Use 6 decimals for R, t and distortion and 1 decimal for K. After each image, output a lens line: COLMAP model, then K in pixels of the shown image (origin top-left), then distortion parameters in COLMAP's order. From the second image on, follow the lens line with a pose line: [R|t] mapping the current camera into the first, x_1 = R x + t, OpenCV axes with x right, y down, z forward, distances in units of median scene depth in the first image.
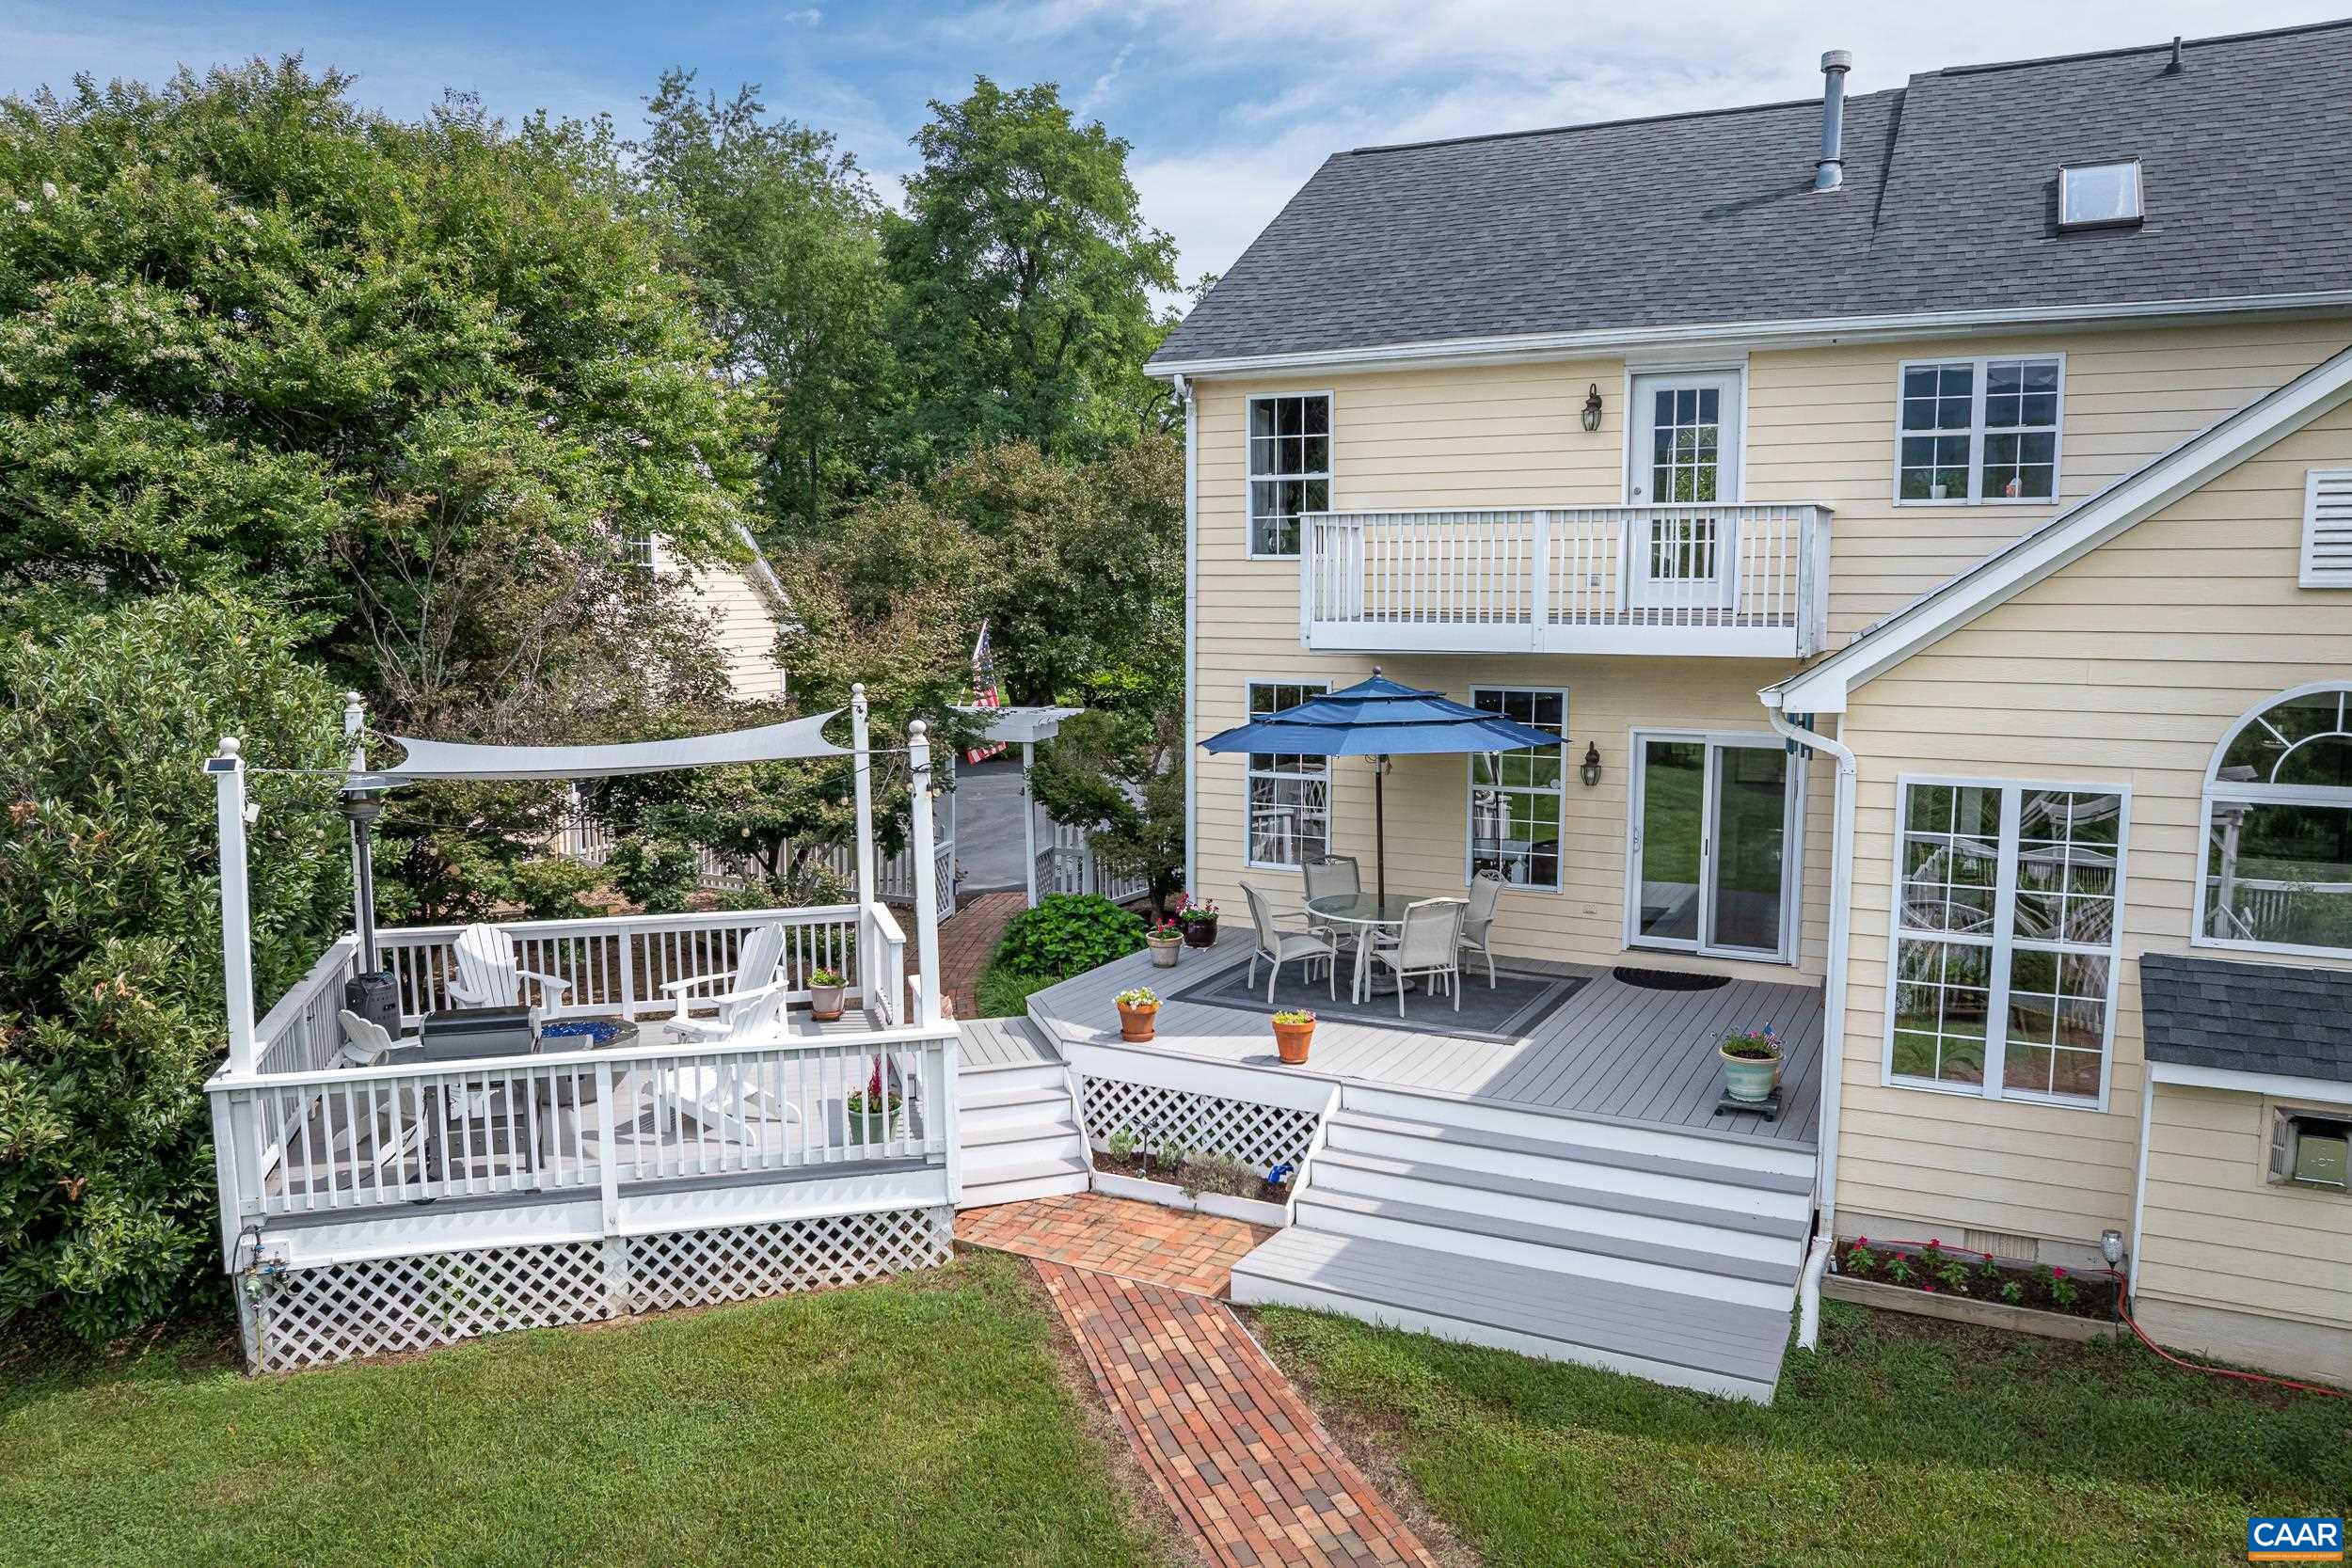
lens RADIAL K [[1674.1, 0, 1190.0], [0, 1674.1, 785.8], [0, 0, 1]] dist [-0.053293, 0.022684]
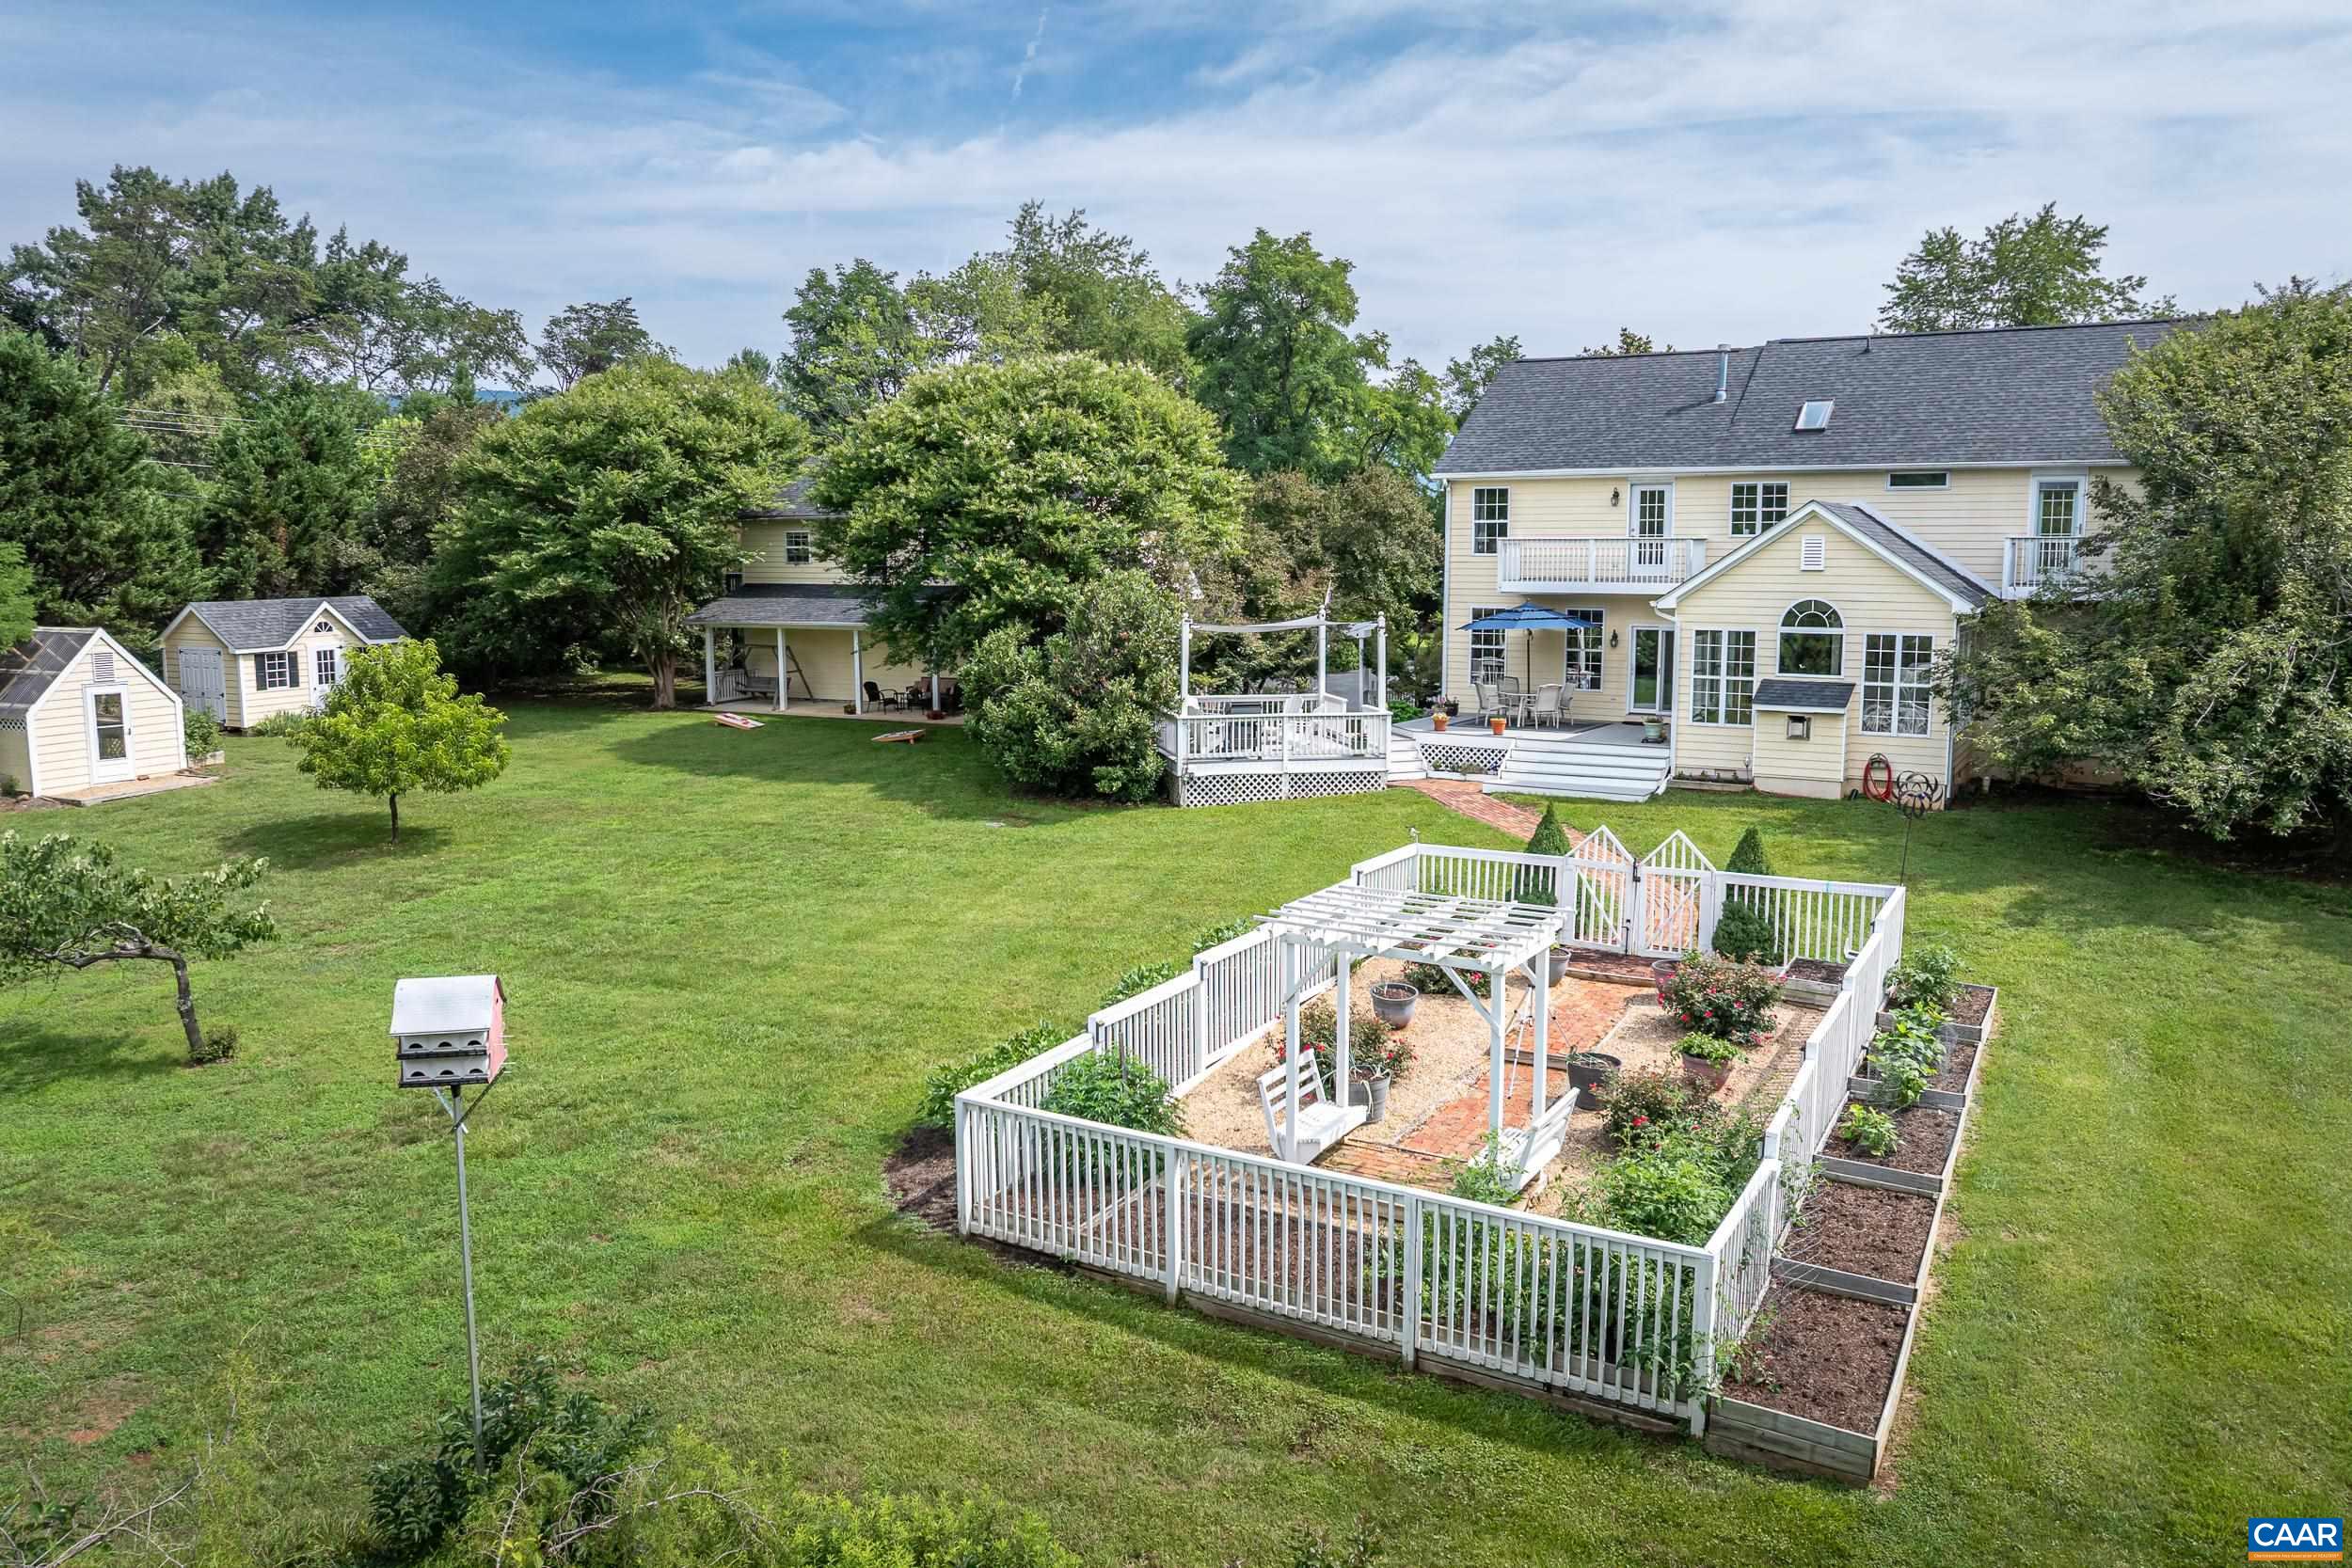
lens RADIAL K [[1674.1, 0, 1178.8], [0, 1674.1, 774.4], [0, 0, 1]] dist [-0.053293, 0.022684]
pose [[0.996760, 0.010360, -0.079765, -0.214914], [-0.009445, 0.999885, 0.011843, 0.172799], [0.079879, -0.011051, 0.996743, -1.598705]]
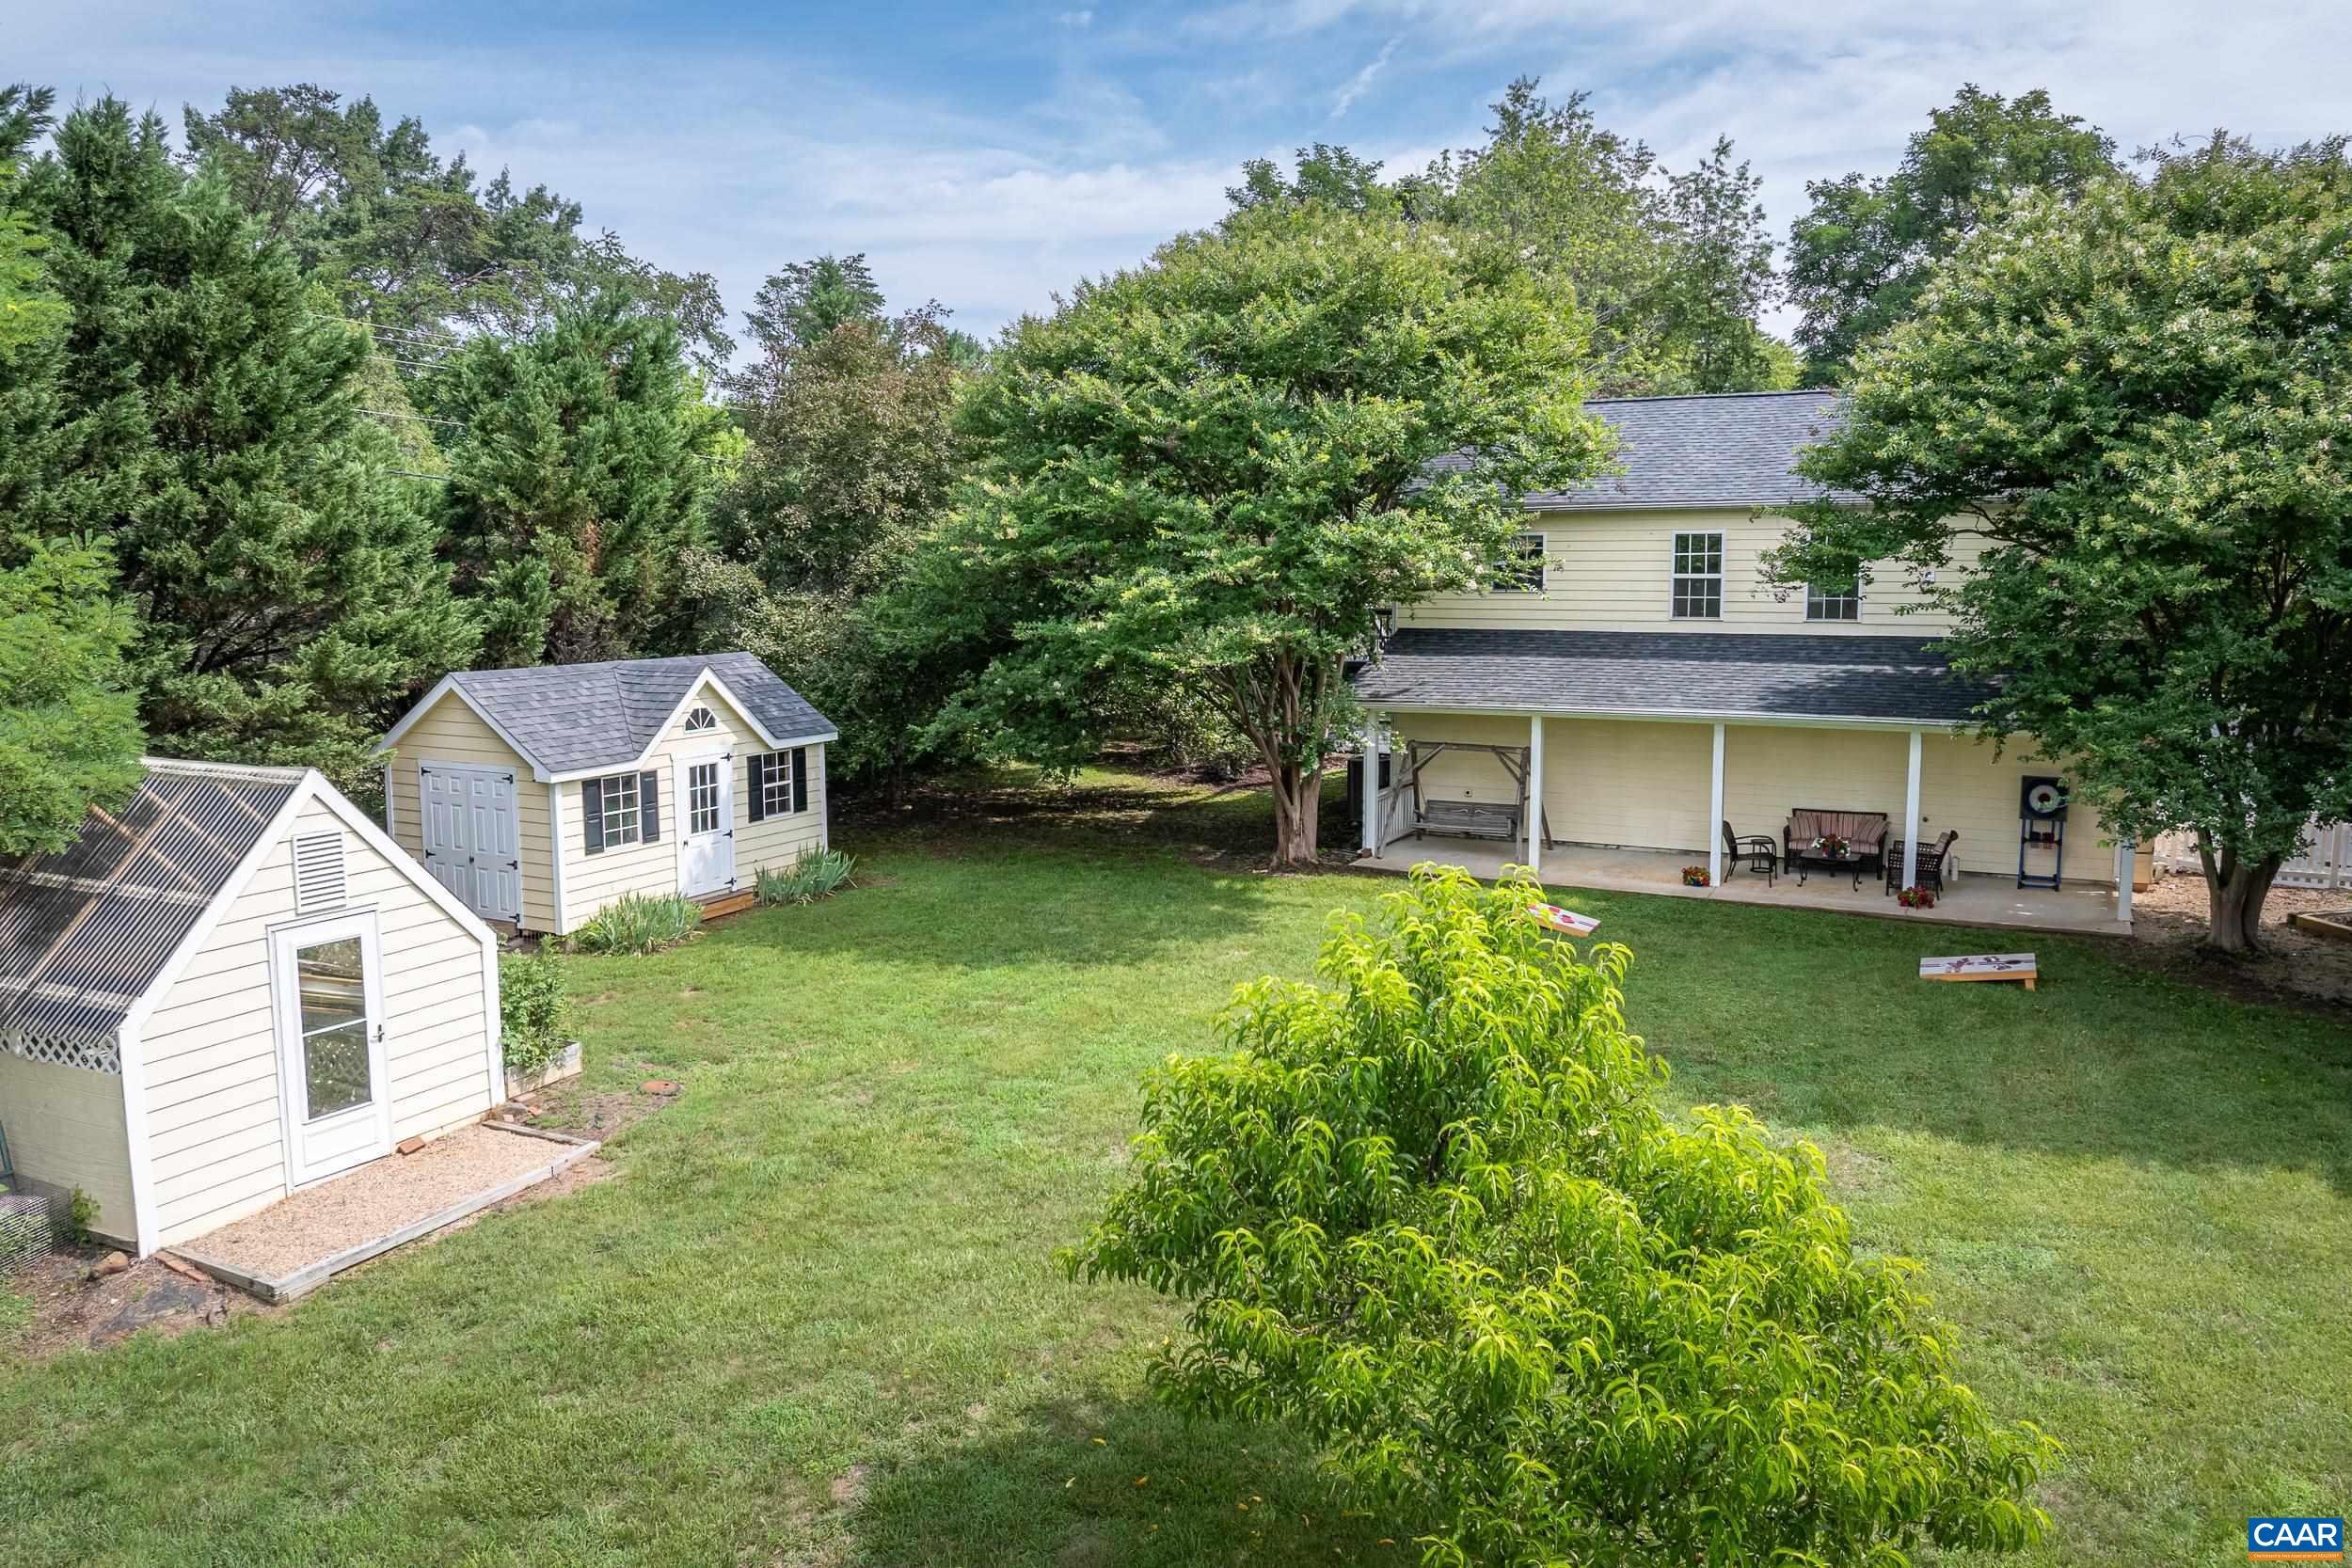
lens RADIAL K [[1674.1, 0, 1187.0], [0, 1674.1, 768.3], [0, 0, 1]] dist [-0.053293, 0.022684]
pose [[0.993544, 0.012714, -0.112731, -1.417345], [-0.013168, 0.999908, -0.003282, -0.003827], [0.112679, 0.004745, 0.993620, -0.157321]]
